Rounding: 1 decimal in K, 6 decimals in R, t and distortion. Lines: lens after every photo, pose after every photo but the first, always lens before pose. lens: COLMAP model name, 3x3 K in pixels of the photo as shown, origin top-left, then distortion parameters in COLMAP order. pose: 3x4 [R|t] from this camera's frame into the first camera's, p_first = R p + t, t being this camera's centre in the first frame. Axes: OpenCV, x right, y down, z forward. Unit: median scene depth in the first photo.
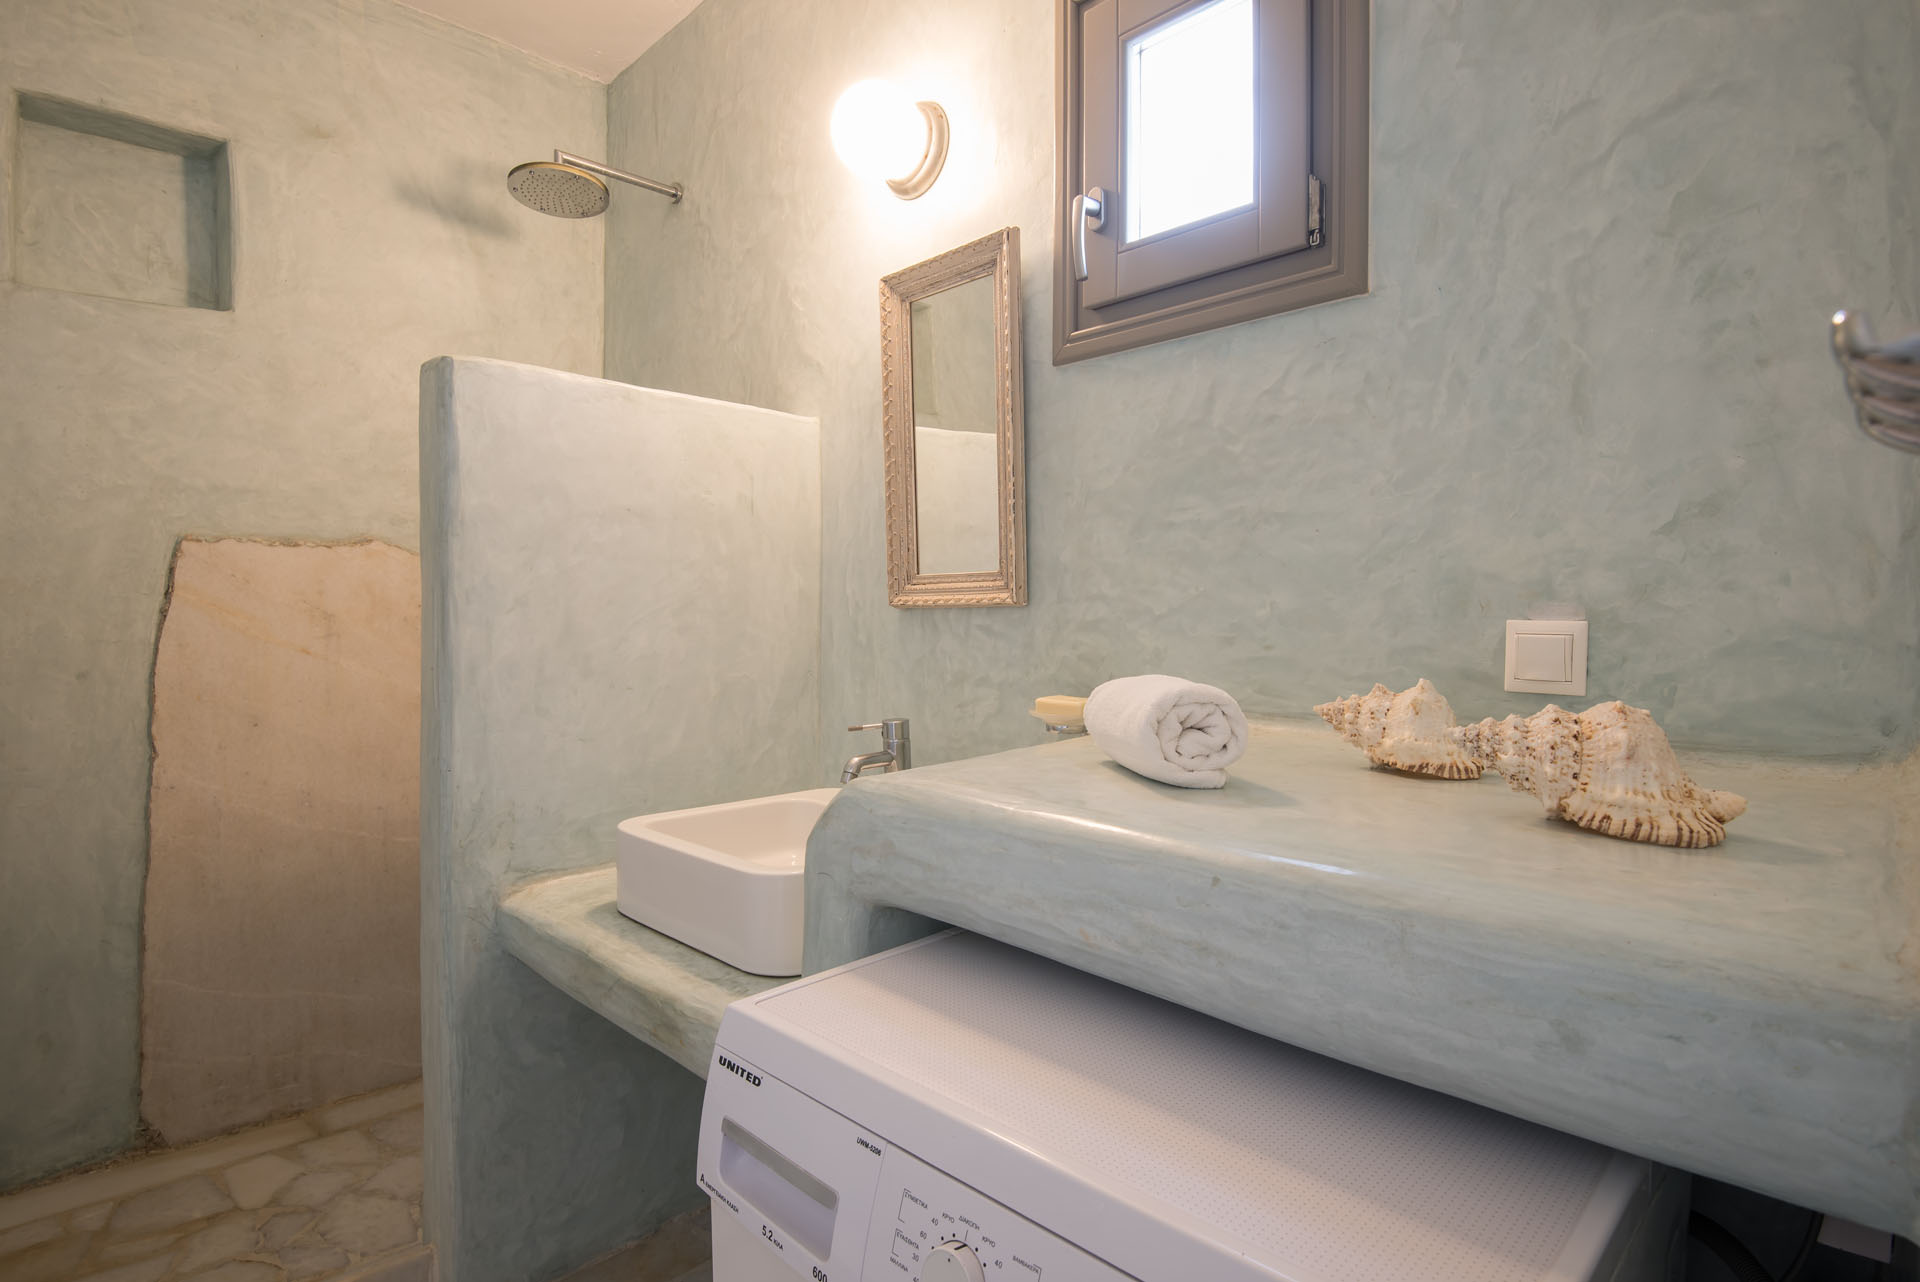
lens RADIAL K [[983.3, 0, 960.0], [0, 983.3, 641.0], [0, 0, 1]] dist [-0.002320, -0.023399]
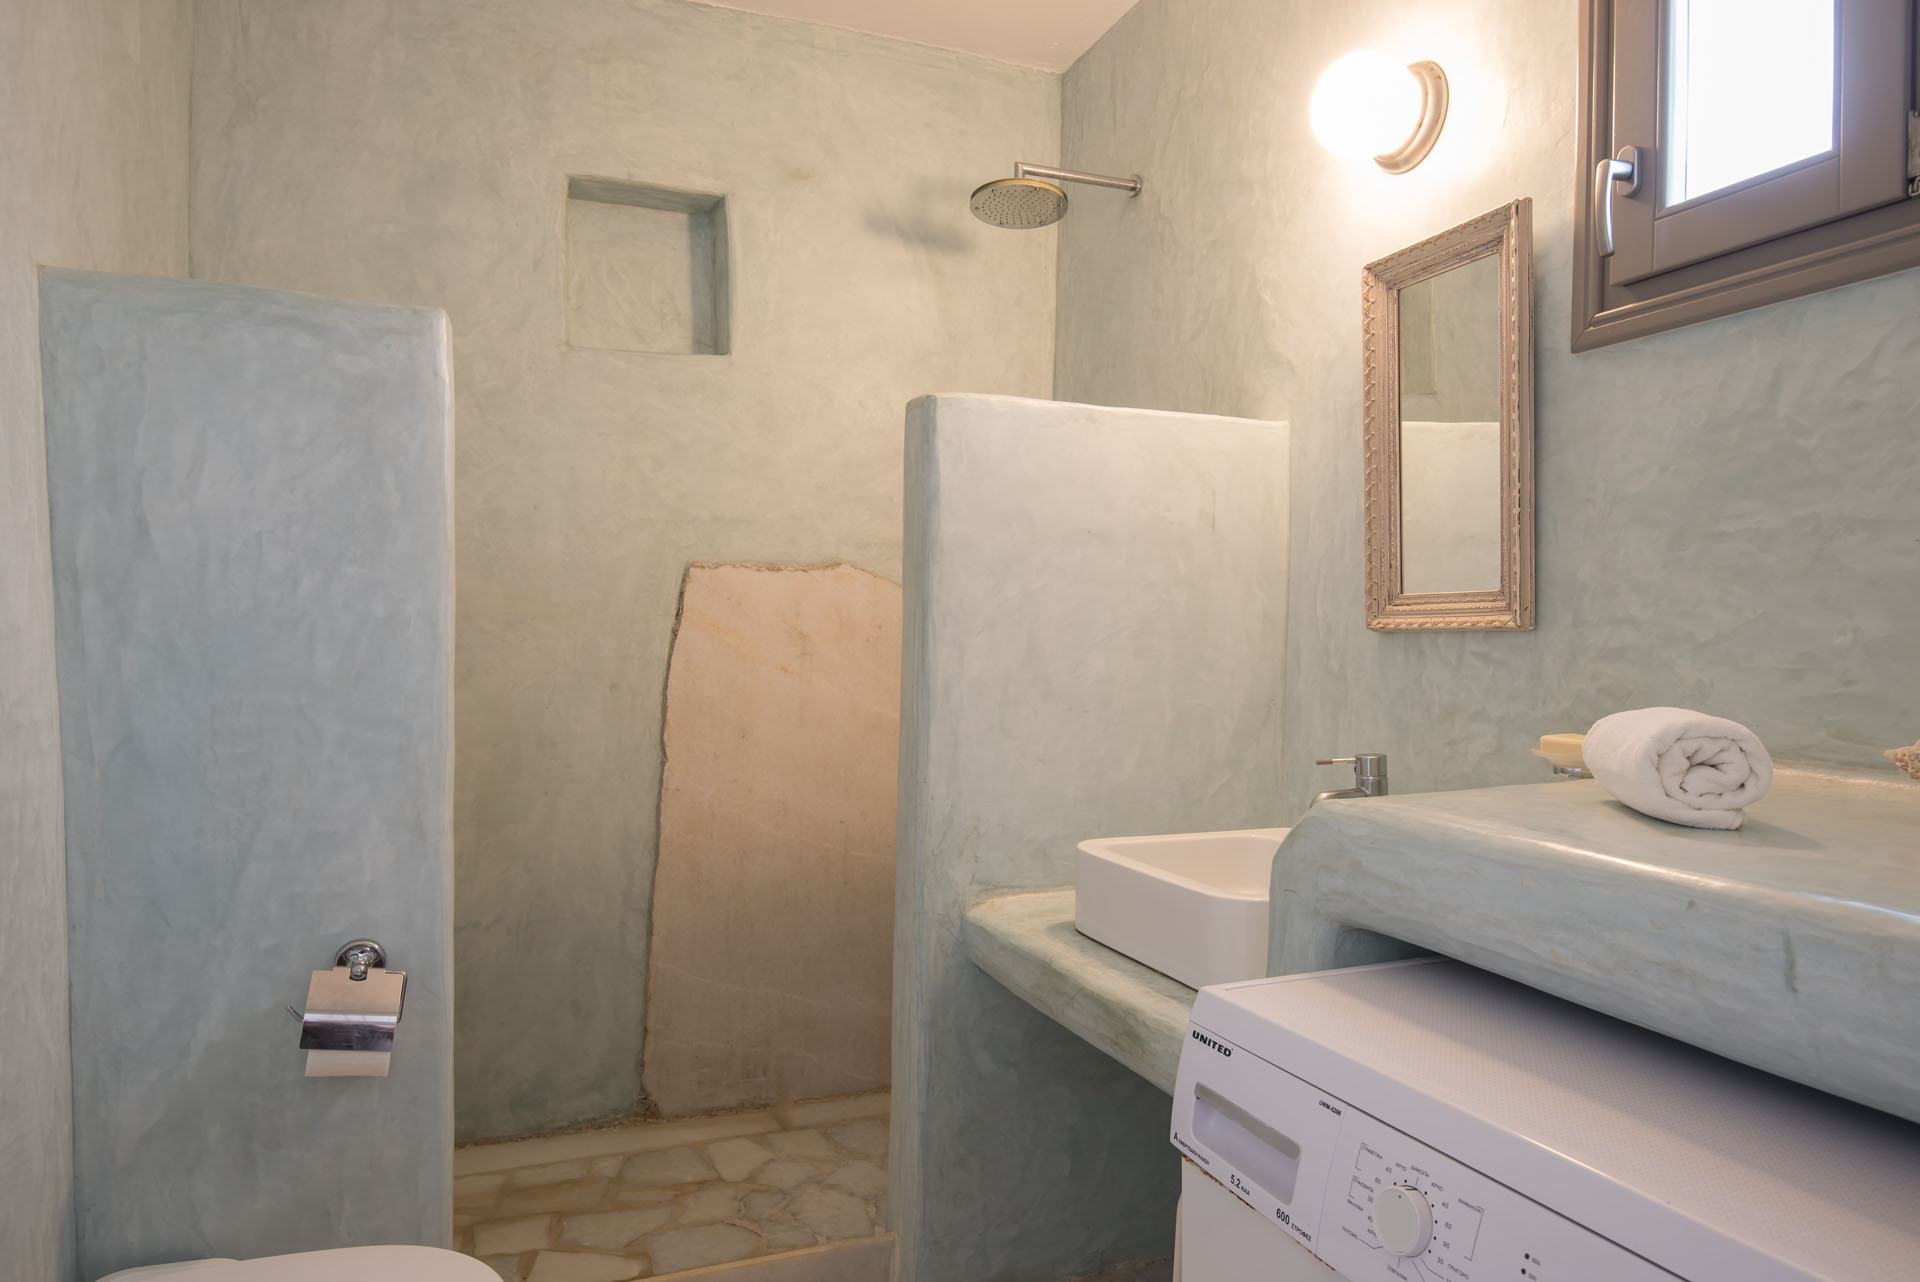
lens RADIAL K [[1153.2, 0, 948.6], [0, 1153.2, 672.5], [0, 0, 1]] dist [0.017890, -0.024351]
pose [[0.912078, 0.018470, -0.409600, 0.013686], [-0.016728, 0.999829, 0.007837, 0.002137], [0.409675, -0.000296, 0.912232, -0.126489]]
